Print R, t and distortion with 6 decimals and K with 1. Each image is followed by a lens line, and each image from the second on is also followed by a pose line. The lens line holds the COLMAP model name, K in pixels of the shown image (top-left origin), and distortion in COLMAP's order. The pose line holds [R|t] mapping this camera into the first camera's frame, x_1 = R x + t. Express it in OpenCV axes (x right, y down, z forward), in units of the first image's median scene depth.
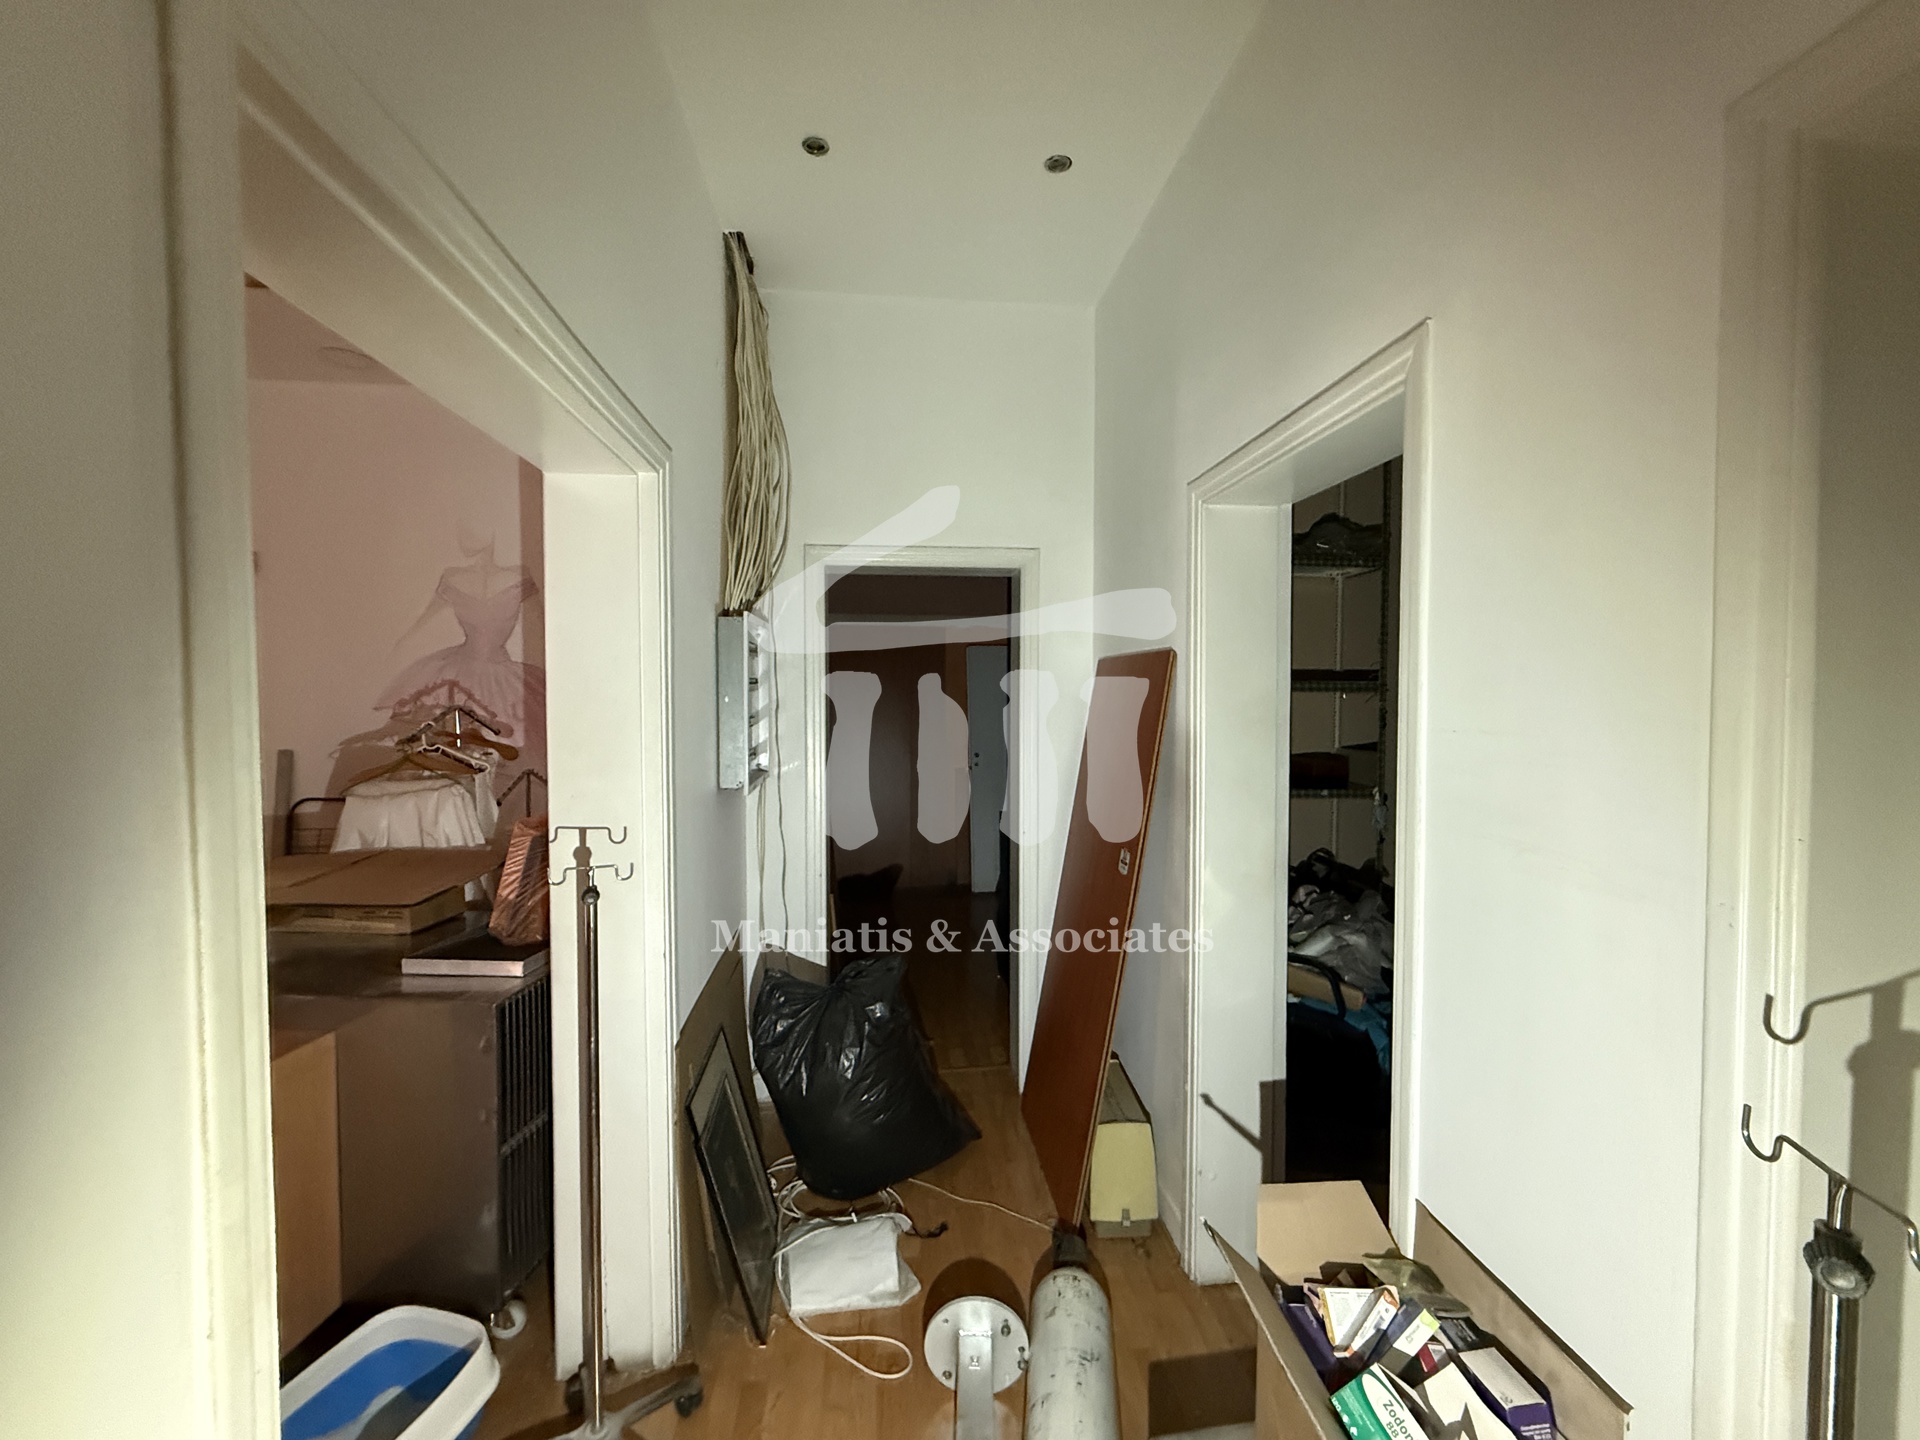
lens RADIAL K [[759.4, 0, 944.5], [0, 759.4, 723.4], [0, 0, 1]] dist [-0.003918, 0.000427]
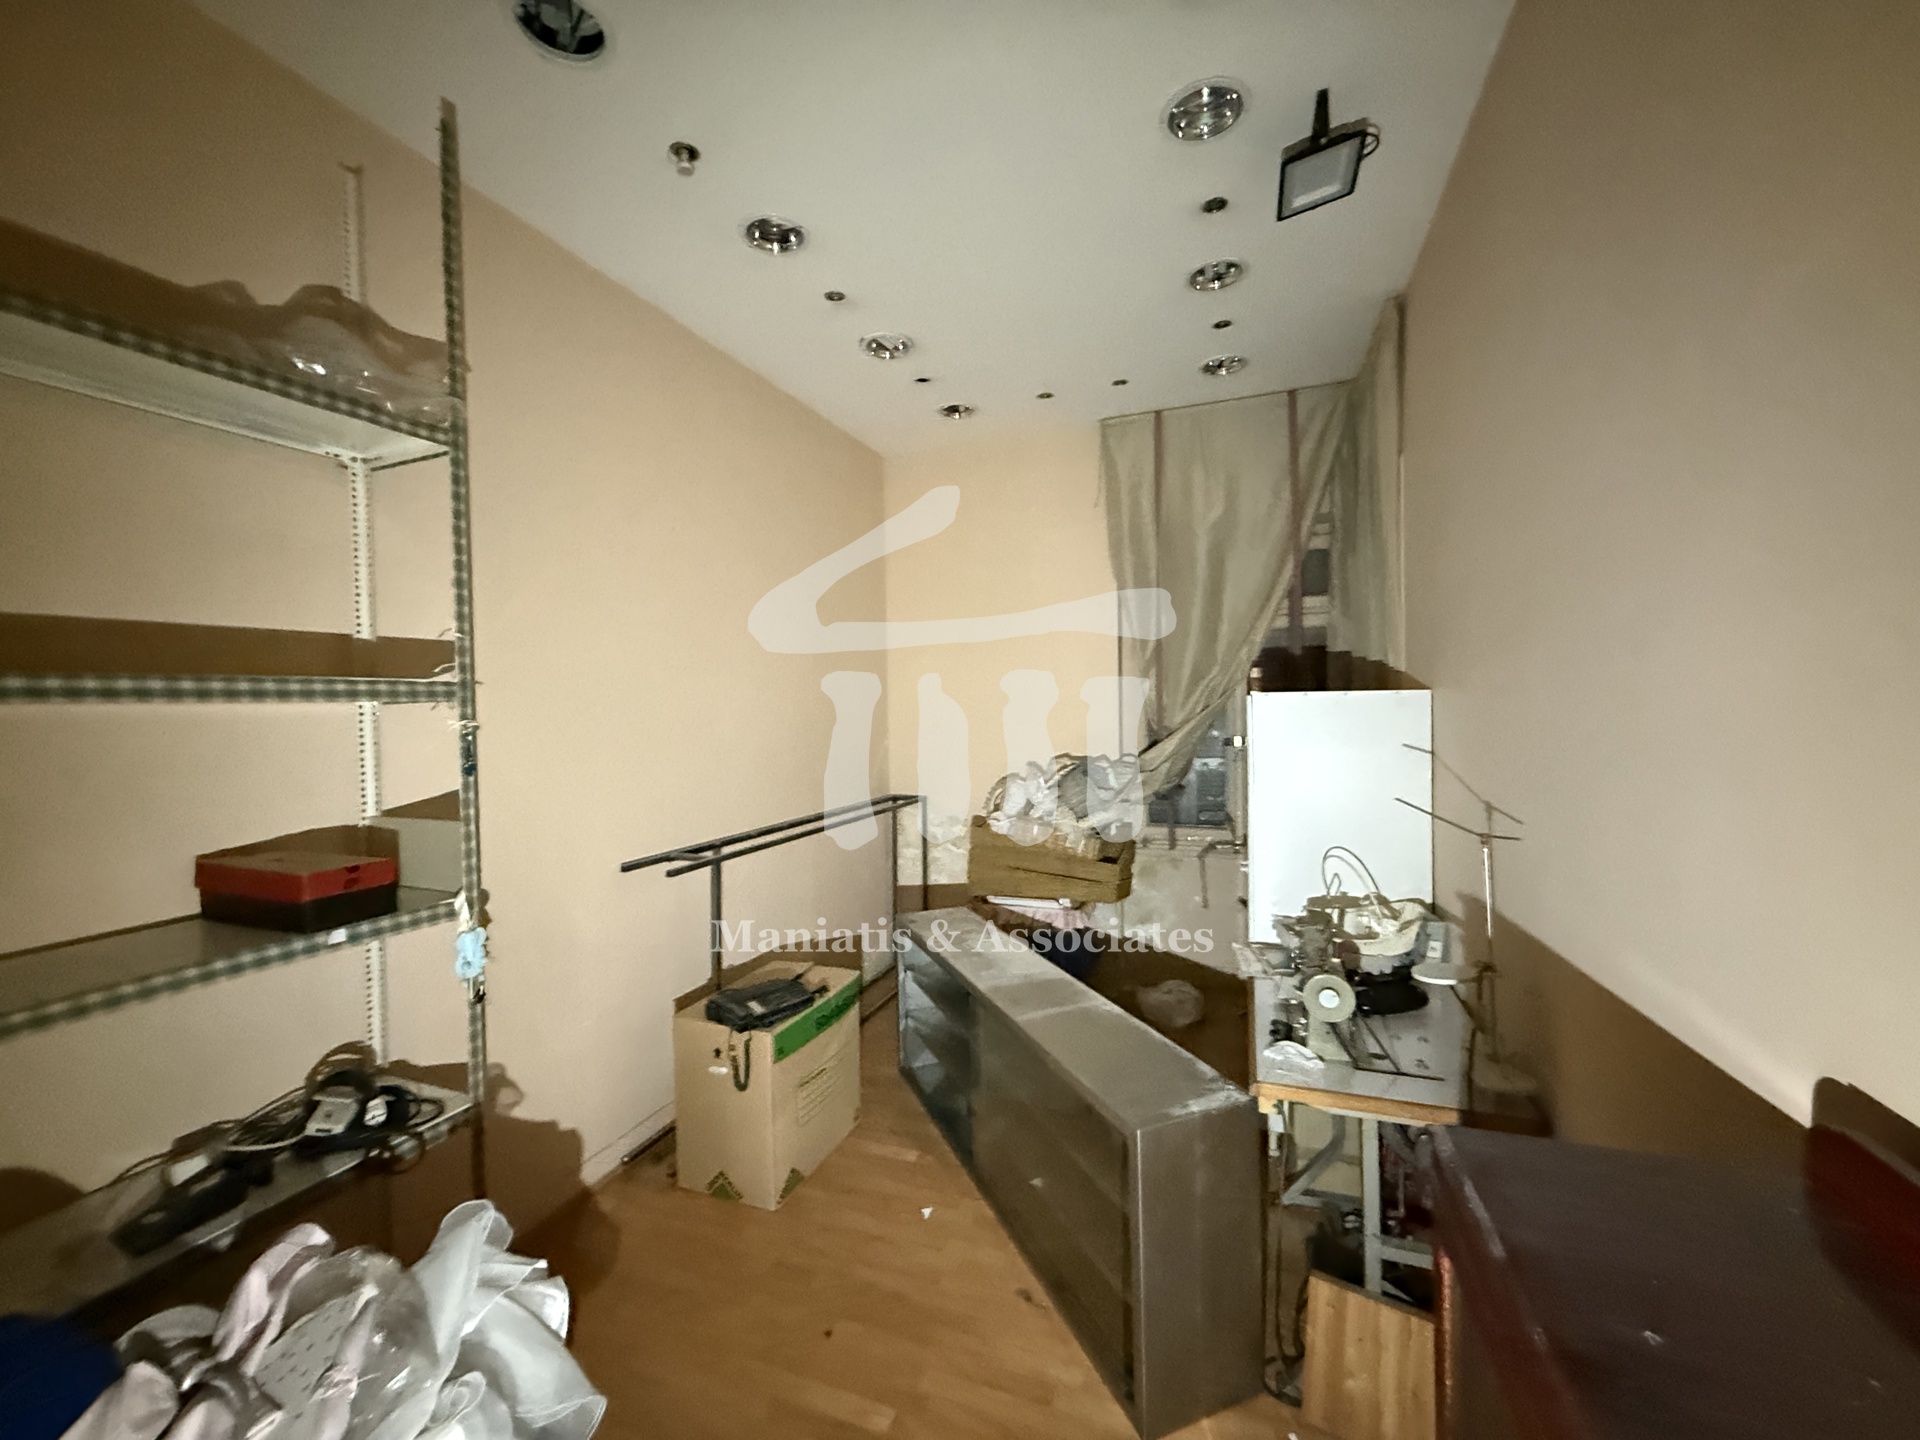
lens RADIAL K [[759.4, 0, 971.4], [0, 759.4, 716.9], [0, 0, 1]] dist [-0.003918, 0.000427]
pose [[0.428201, -0.024848, 0.903342, 0.270183], [0.050410, 0.998722, 0.003576, -0.015232], [-0.902277, 0.044006, 0.428906, 0.487159]]
